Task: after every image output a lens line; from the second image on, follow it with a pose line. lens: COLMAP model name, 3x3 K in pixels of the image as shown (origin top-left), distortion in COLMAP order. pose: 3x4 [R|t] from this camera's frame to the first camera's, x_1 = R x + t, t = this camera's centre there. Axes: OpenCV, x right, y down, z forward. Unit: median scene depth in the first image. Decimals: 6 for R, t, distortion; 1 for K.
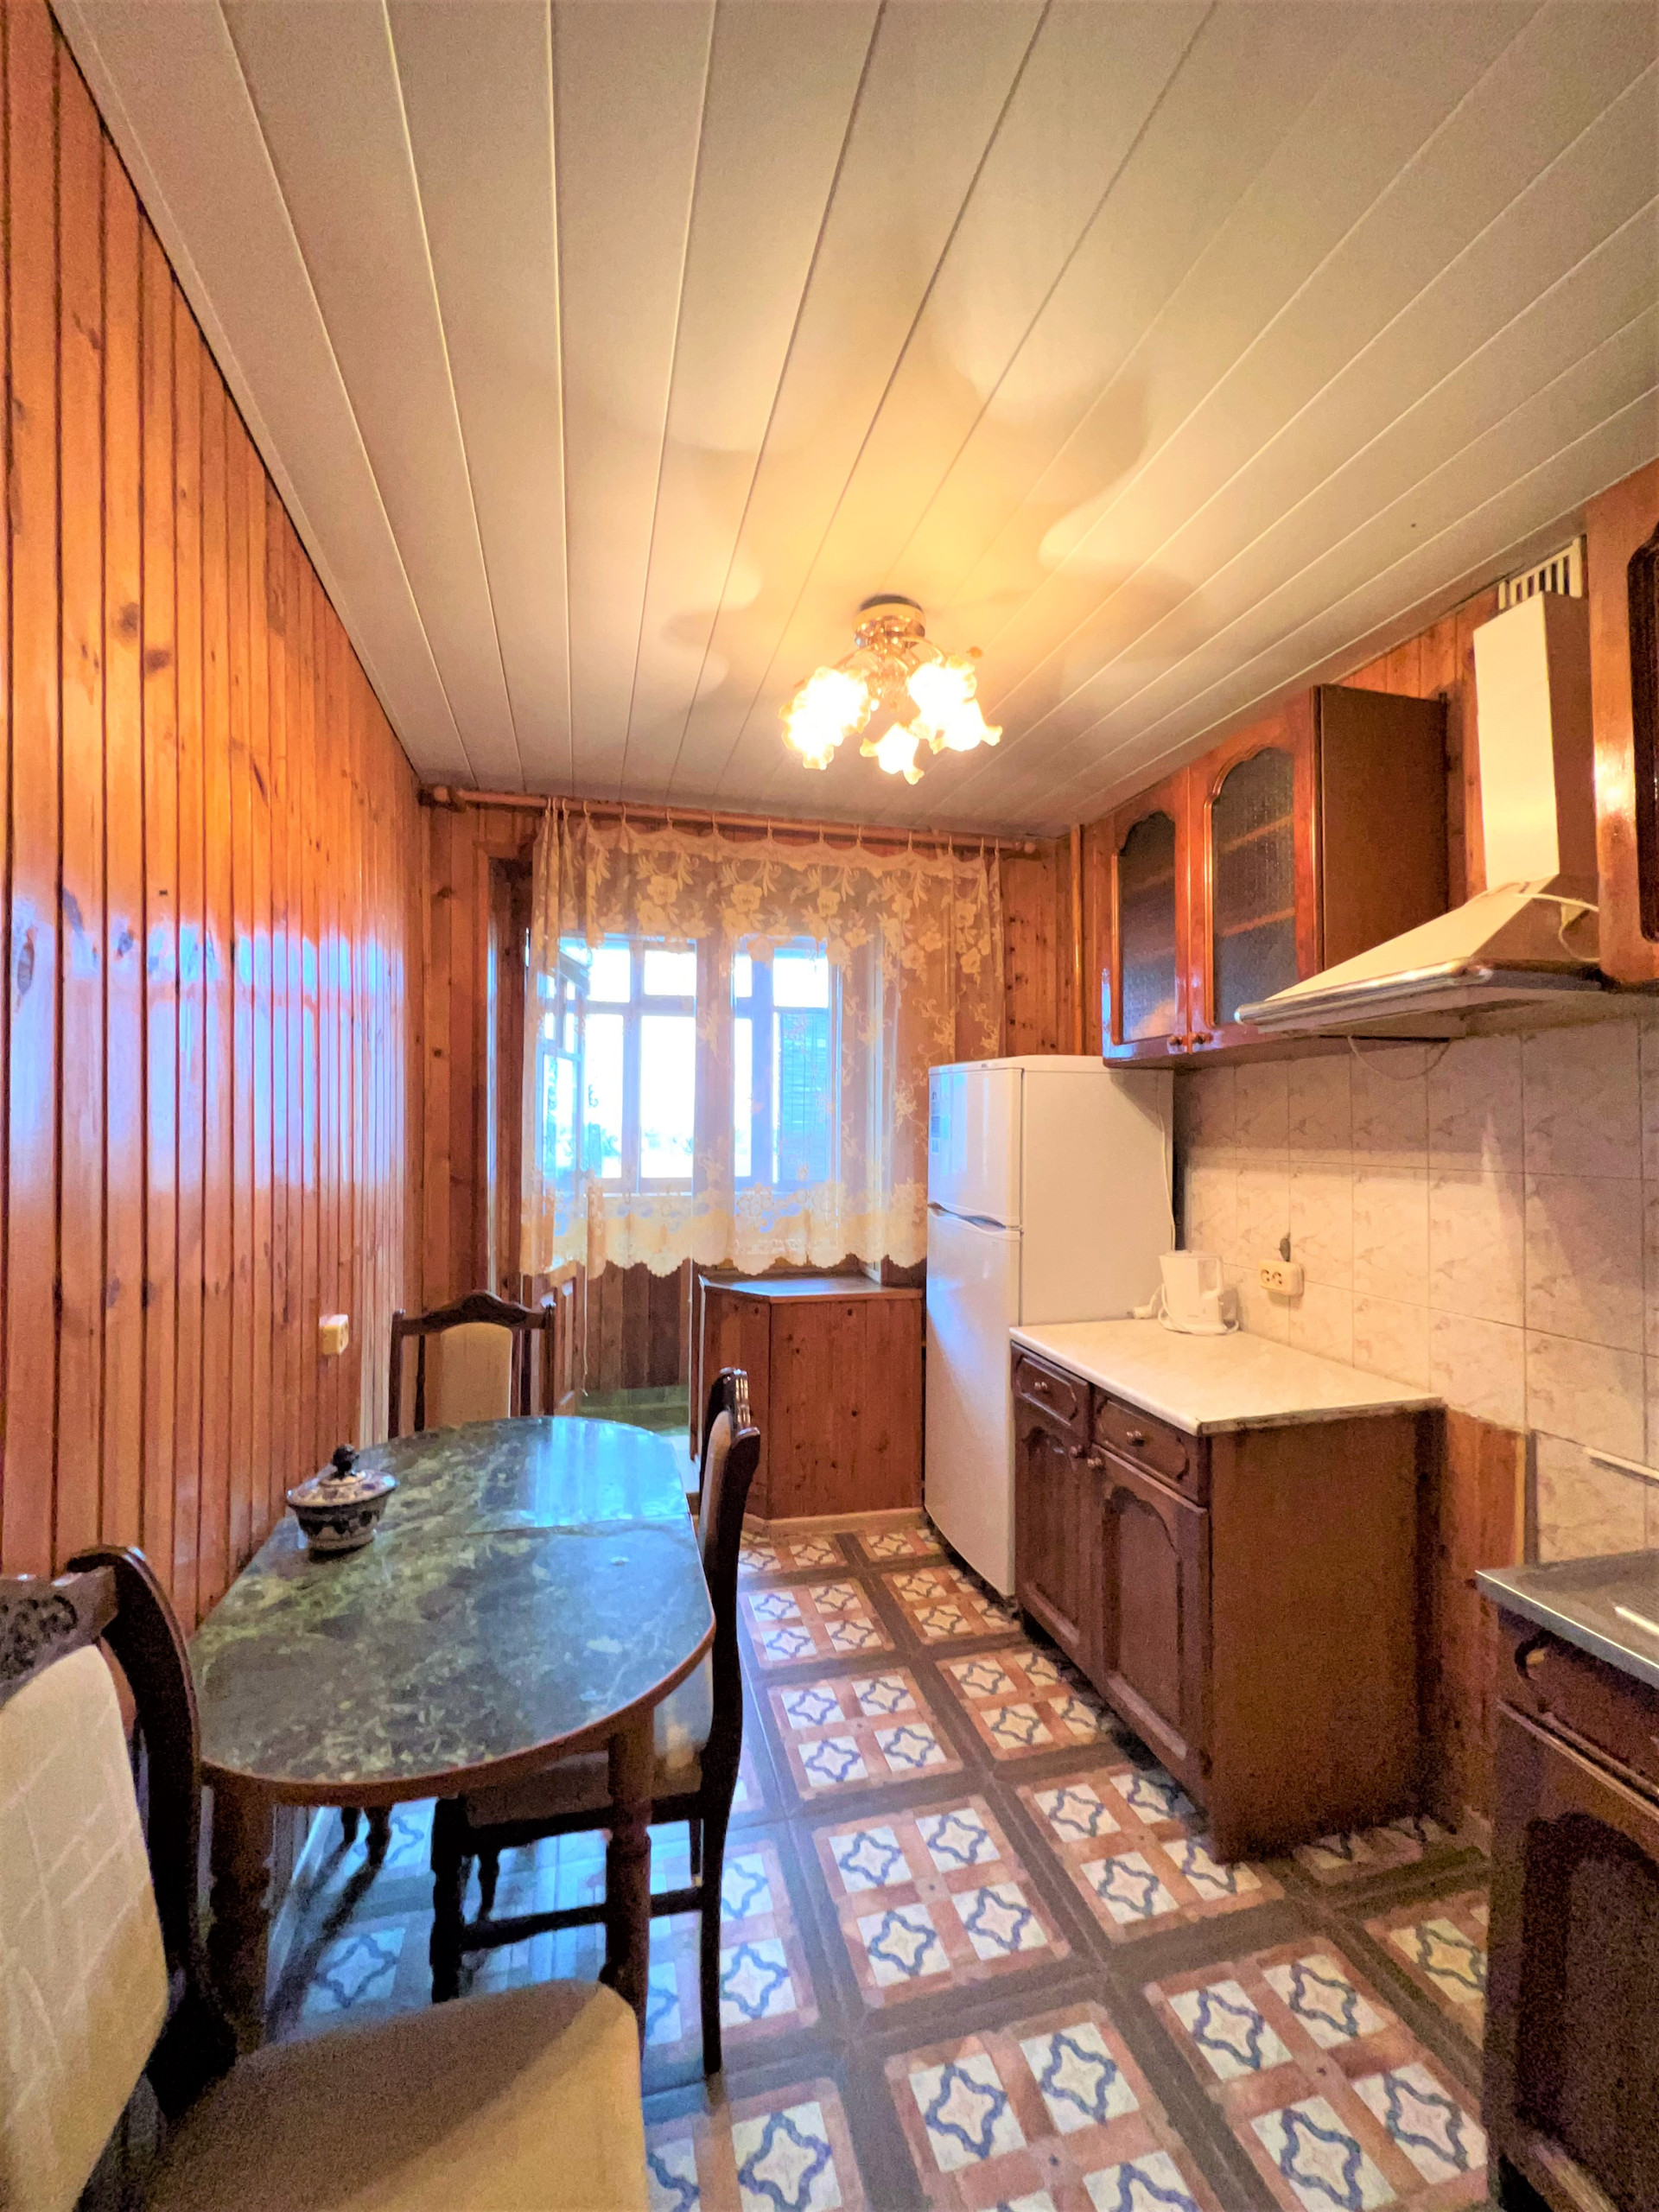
lens RADIAL K [[888.1, 0, 828.0], [0, 888.1, 1102.1], [0, 0, 1]] dist [-0.003107, 0.001532]
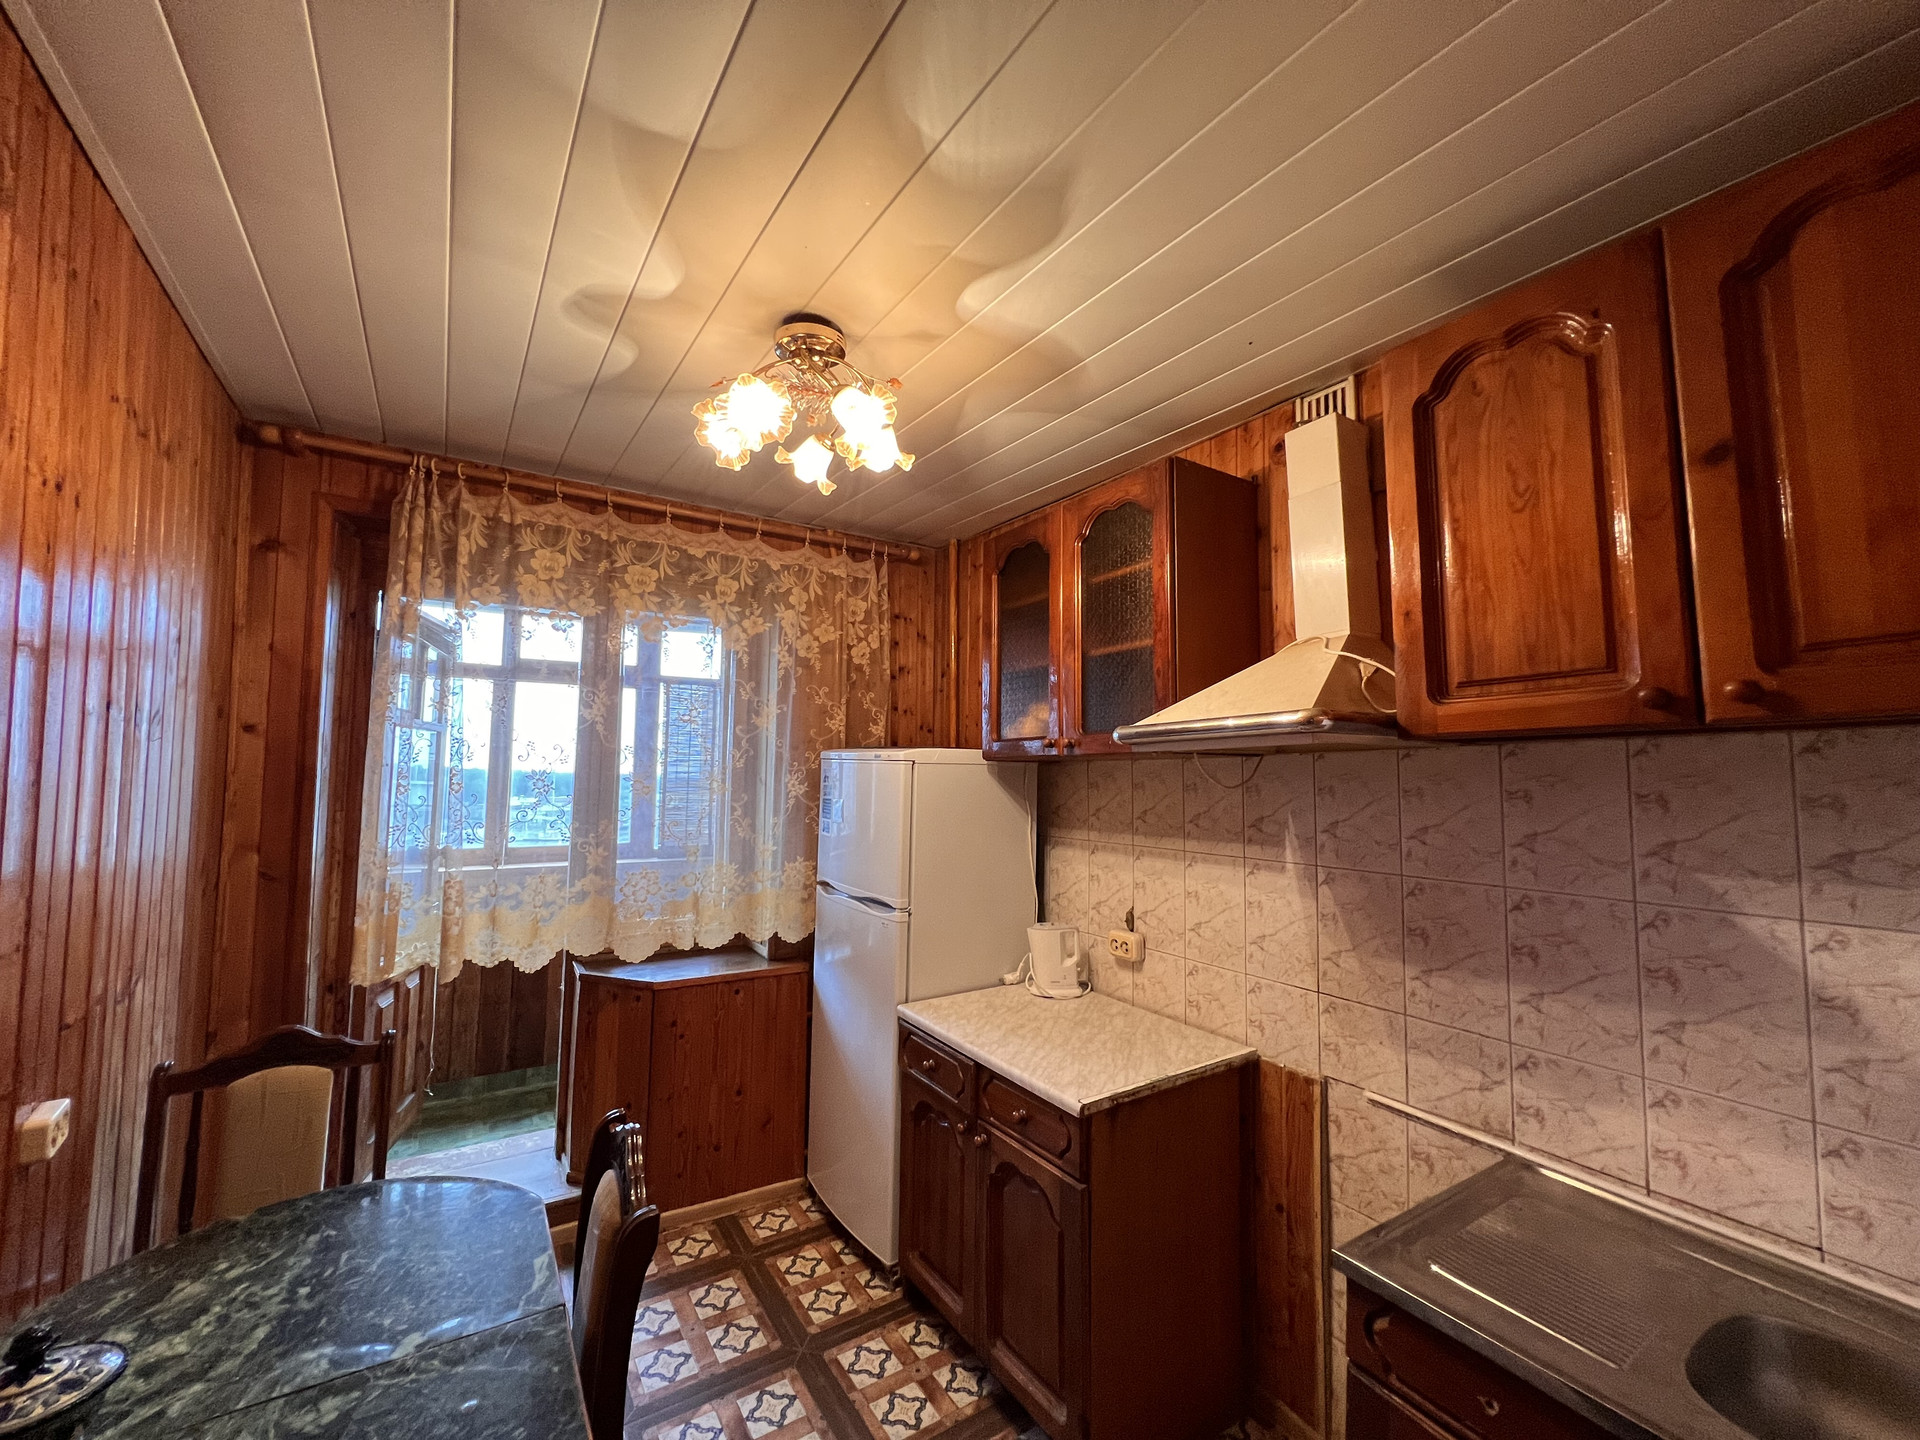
lens RADIAL K [[770.9, 0, 960.2], [0, 770.9, 716.9], [0, 0, 1]] dist [-0.003107, 0.001532]
pose [[0.947992, 0.029407, 0.316934, -0.033121], [-0.015069, 0.998753, -0.047597, -0.058612], [-0.317938, 0.040346, 0.947253, 0.106027]]
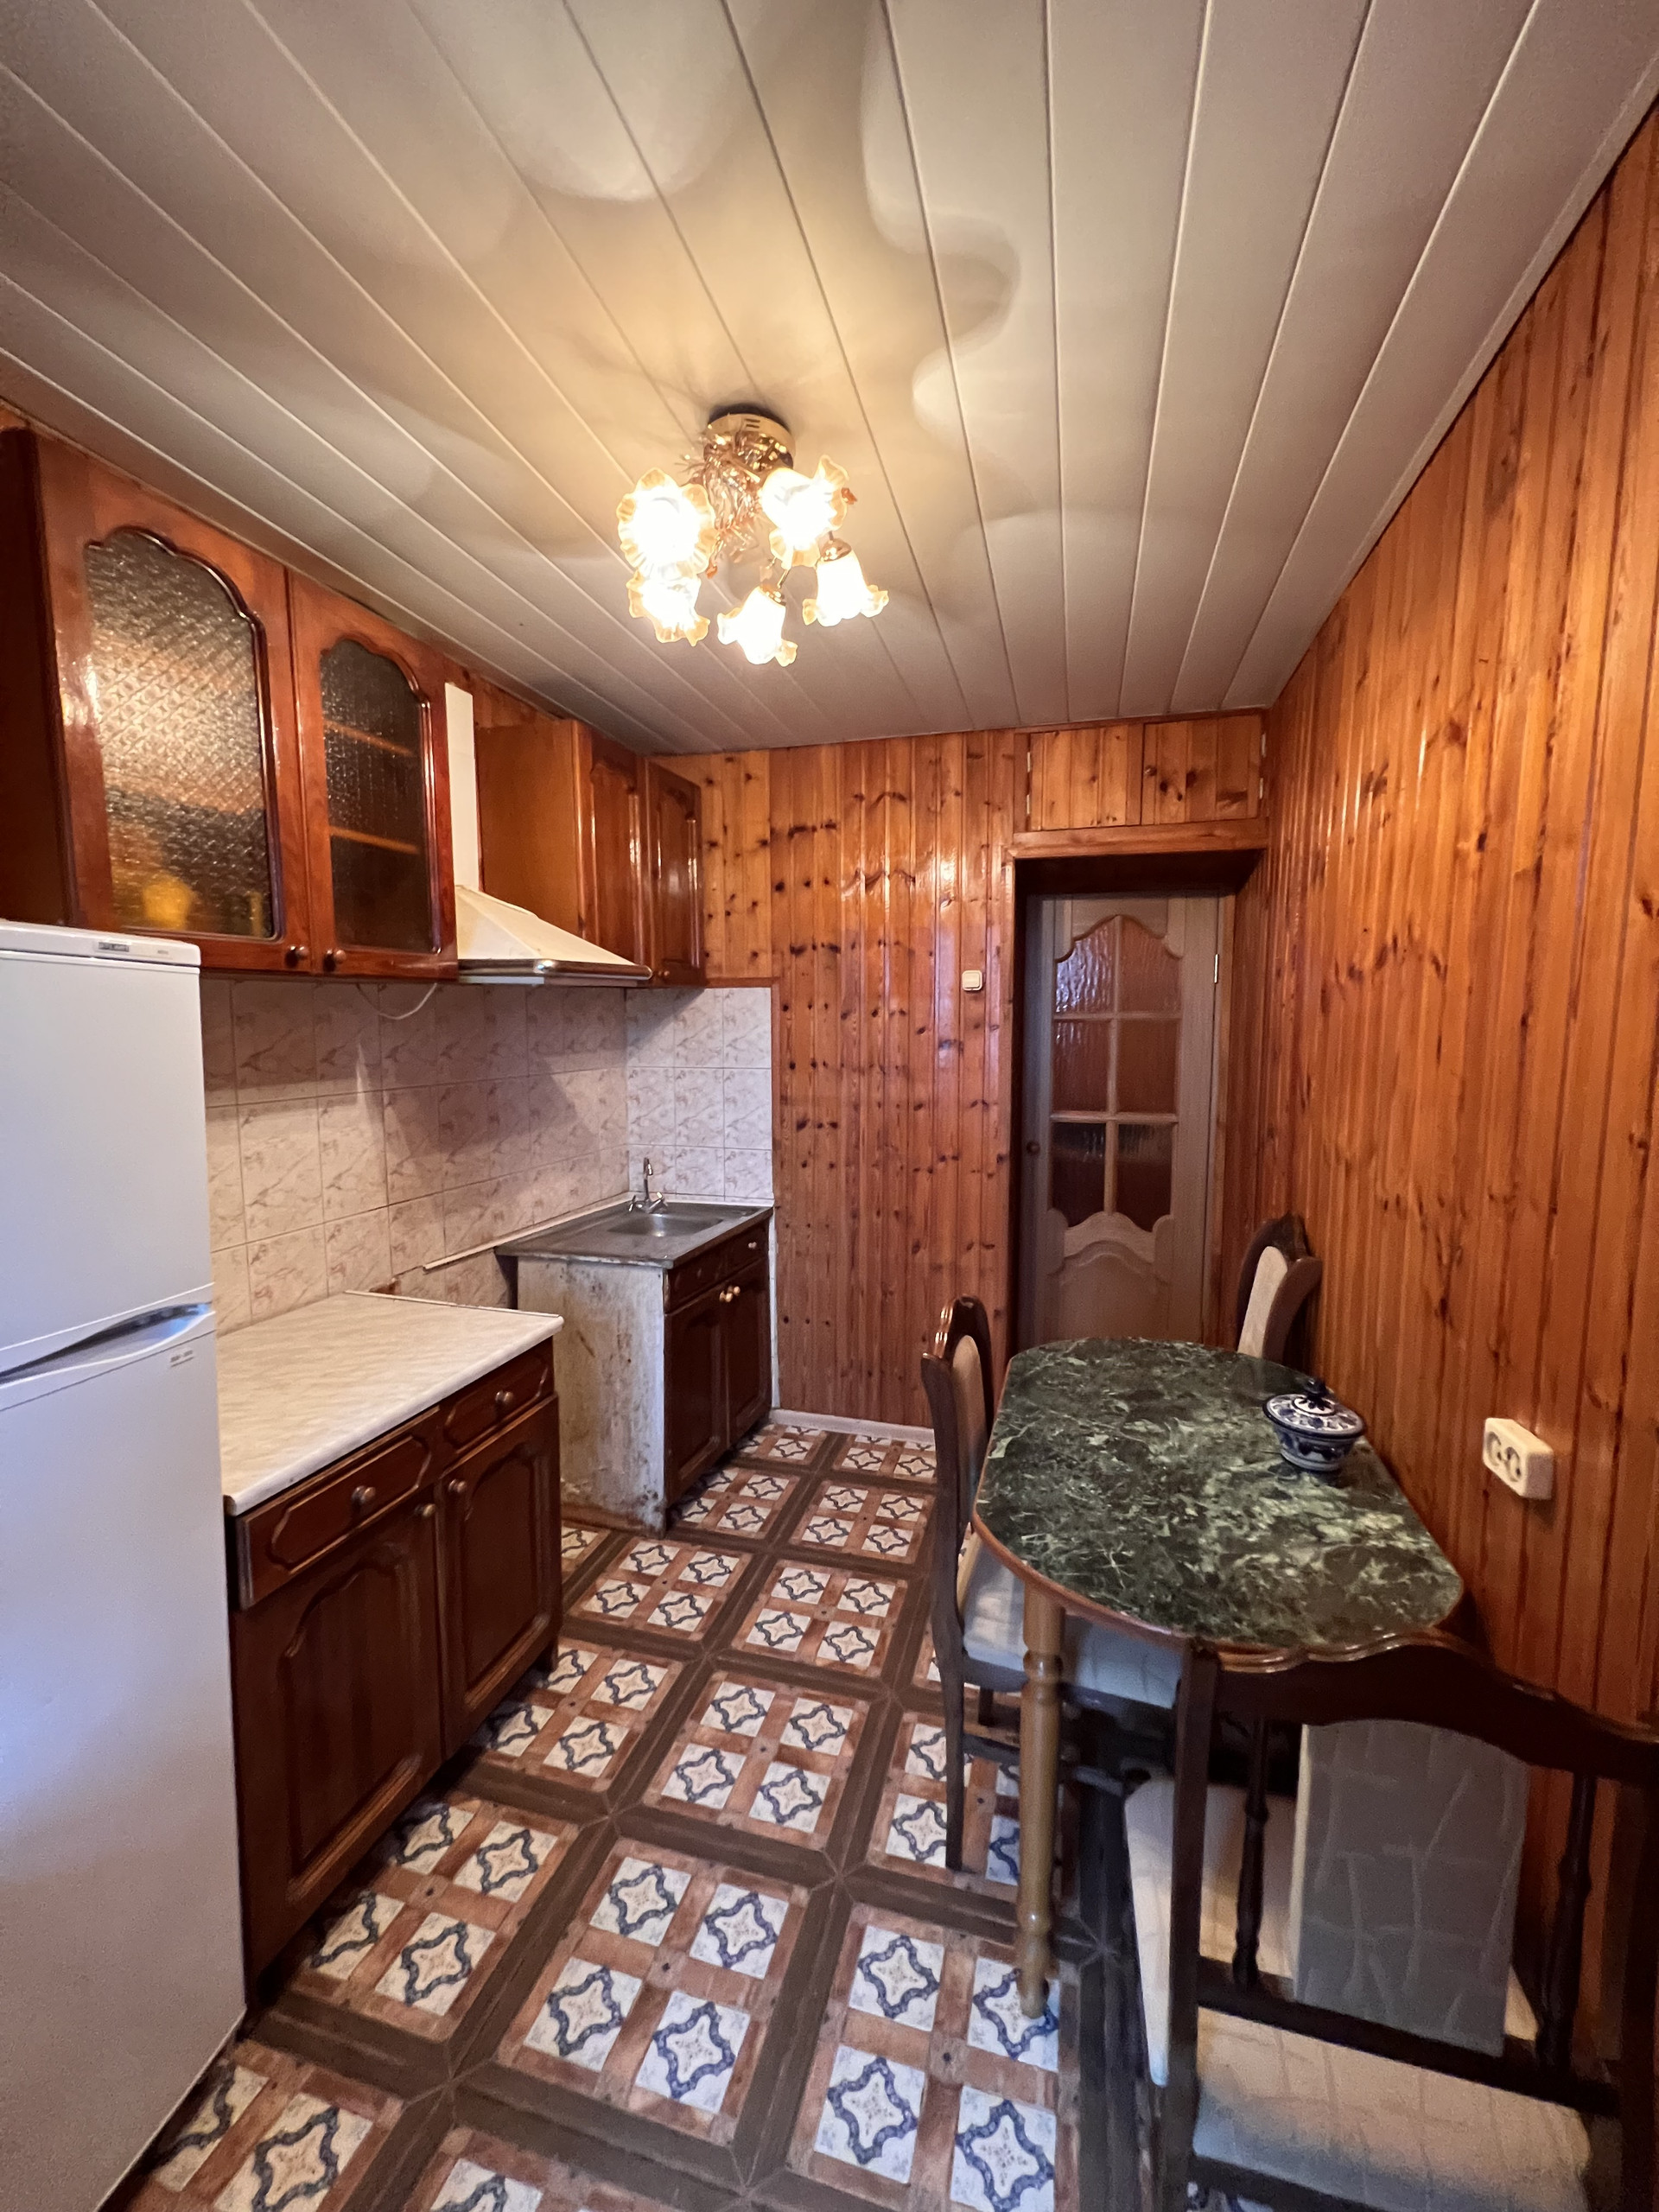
lens RADIAL K [[888.1, 0, 832.4], [0, 888.1, 1105.2], [0, 0, 1]] dist [-0.003107, 0.001532]
pose [[-0.857507, -0.055752, 0.511442, -0.391050], [-0.019640, 0.996934, 0.075746, -0.009212], [-0.514097, 0.054908, -0.855973, 1.505532]]
